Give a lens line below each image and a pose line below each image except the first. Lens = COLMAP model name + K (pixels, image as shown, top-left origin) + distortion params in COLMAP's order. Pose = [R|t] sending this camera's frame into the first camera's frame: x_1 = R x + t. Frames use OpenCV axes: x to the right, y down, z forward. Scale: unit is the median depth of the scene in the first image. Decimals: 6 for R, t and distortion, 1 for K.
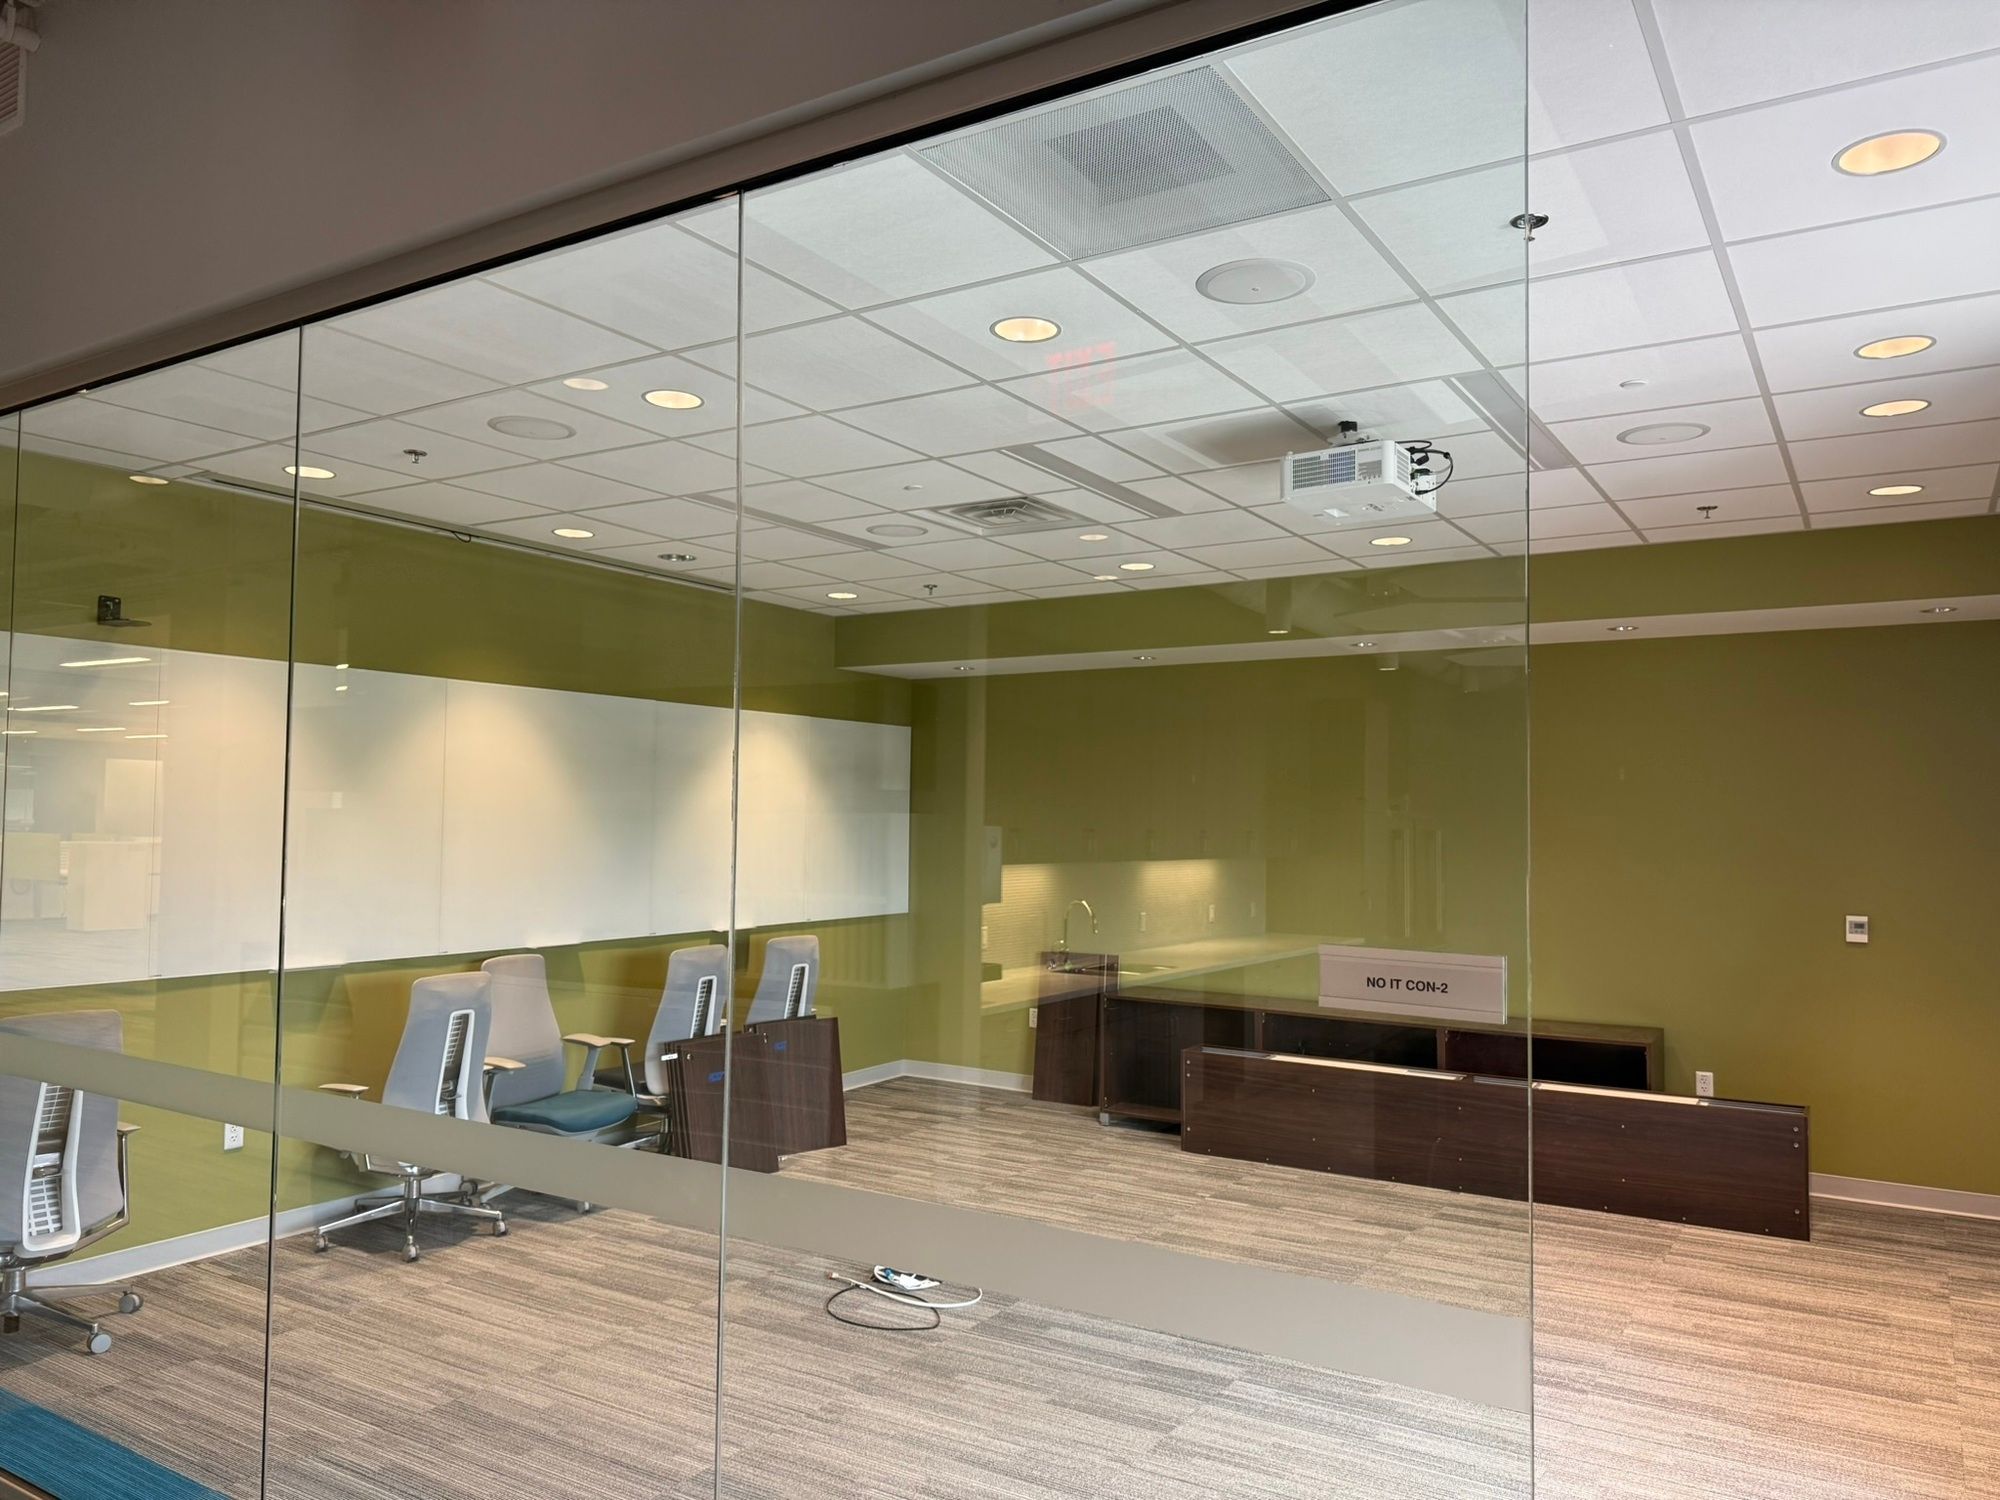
lens RADIAL K [[1409.1, 0, 1000.0], [0, 1409.1, 750.0], [0, 0, 1]] dist [0.093792, -0.164307]
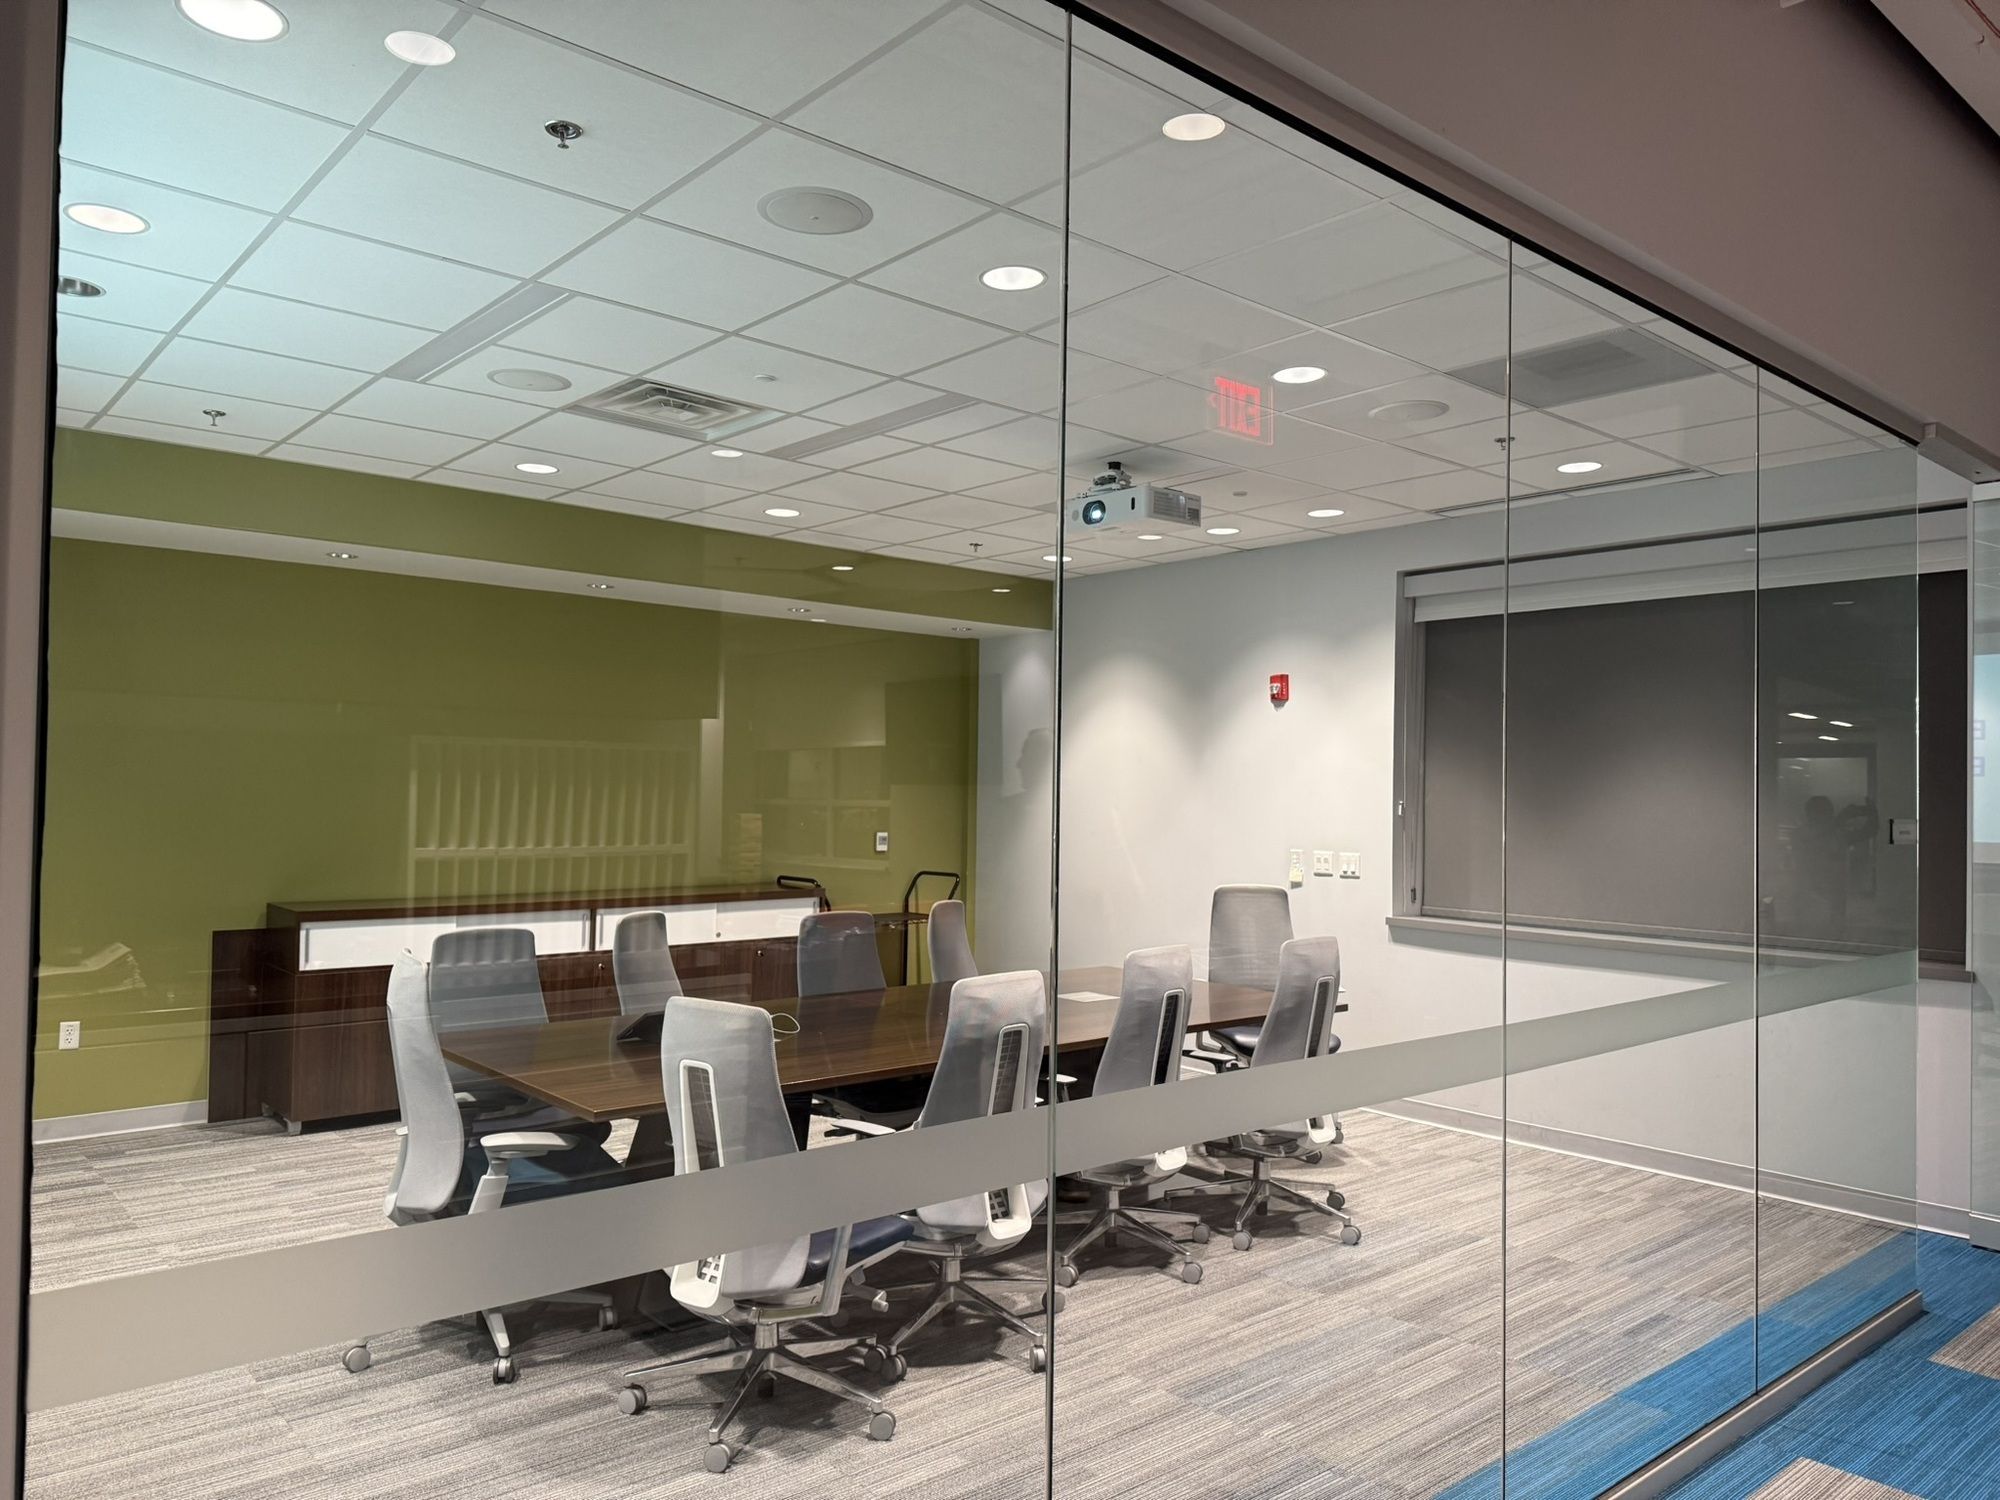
lens RADIAL K [[1409.1, 0, 1000.0], [0, 1409.1, 750.0], [0, 0, 1]] dist [0.093792, -0.164307]
pose [[0.283163, 0.010448, 0.959015, -0.578089], [-0.076711, 0.996984, 0.011789, 0.008088], [-0.955999, -0.076906, 0.283111, 0.410107]]
